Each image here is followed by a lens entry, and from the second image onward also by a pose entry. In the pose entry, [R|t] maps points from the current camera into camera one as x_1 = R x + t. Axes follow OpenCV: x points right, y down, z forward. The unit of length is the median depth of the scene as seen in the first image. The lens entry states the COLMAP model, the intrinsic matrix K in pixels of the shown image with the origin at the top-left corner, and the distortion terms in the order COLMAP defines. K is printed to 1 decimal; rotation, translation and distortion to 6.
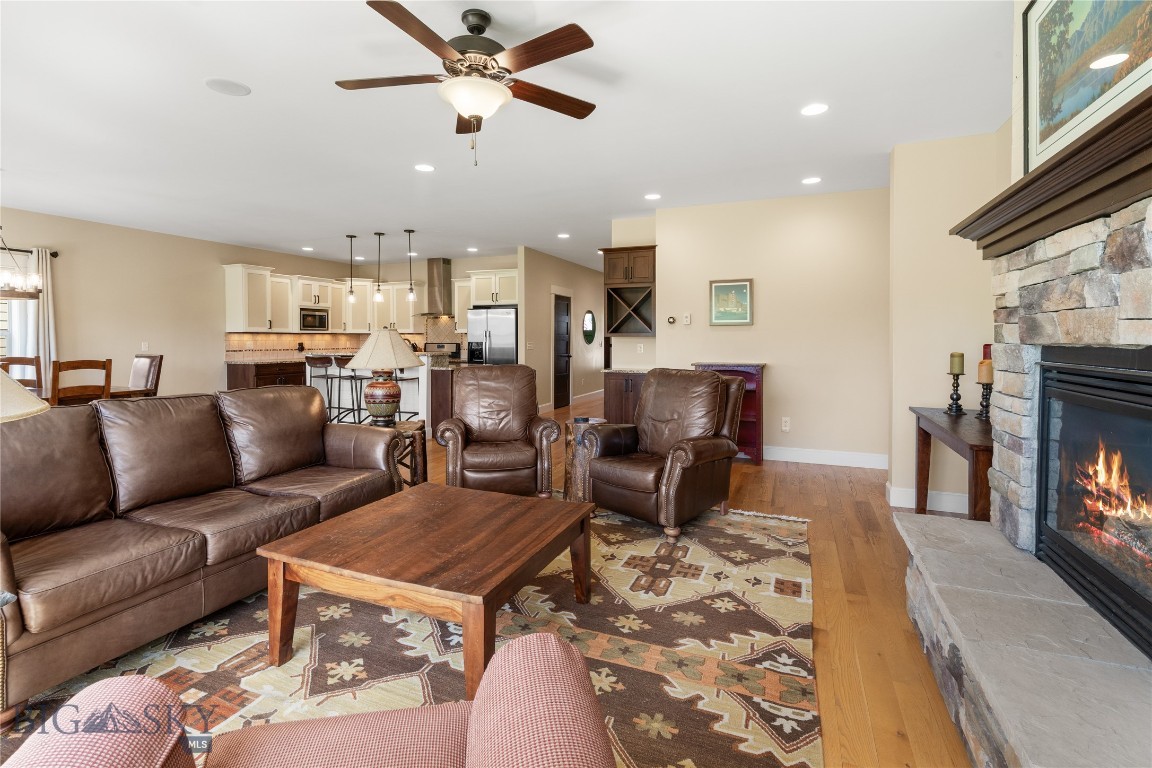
lens RADIAL K [[534.7, 0, 582.4], [0, 534.7, 339.7], [0, 0, 1]] dist [-0.003962, 0.001338]
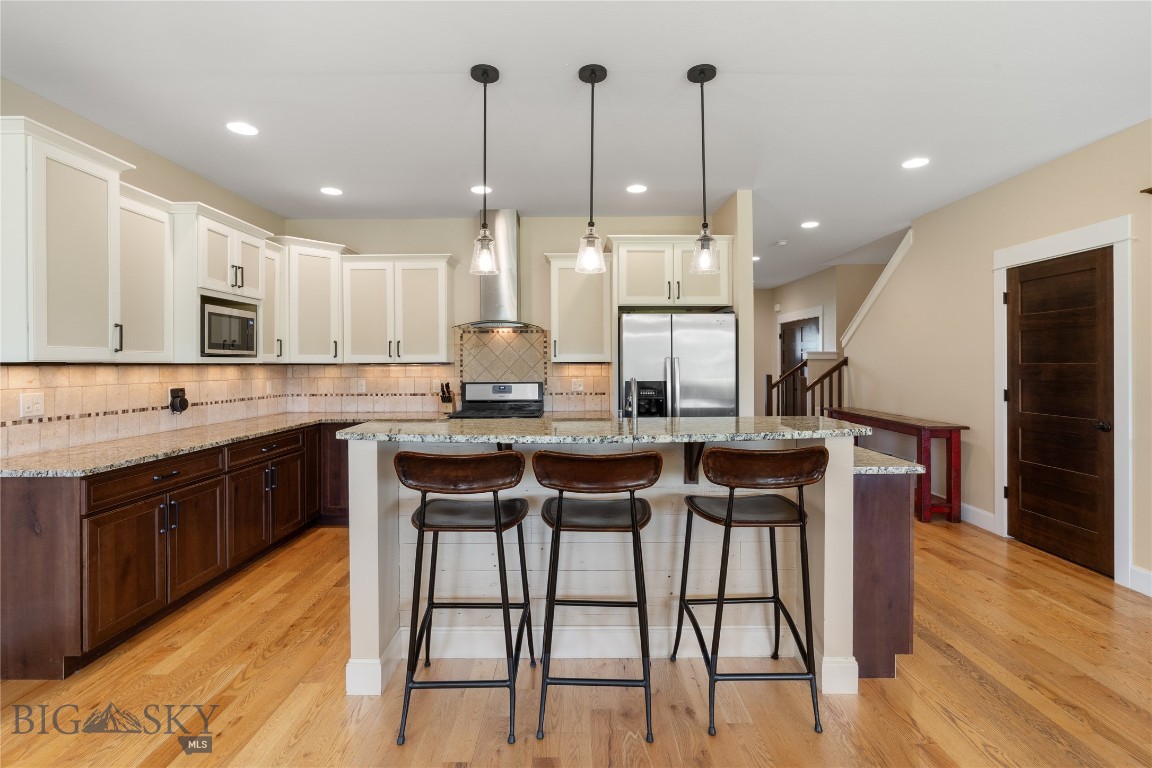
lens RADIAL K [[534.7, 0, 579.8], [0, 534.7, 356.5], [0, 0, 1]] dist [-0.003962, 0.001338]
pose [[0.923793, 0.000669, 0.382893, -0.430264], [0.005686, 0.999864, -0.015465, -0.010532], [-0.382851, 0.016463, 0.923663, 0.568540]]
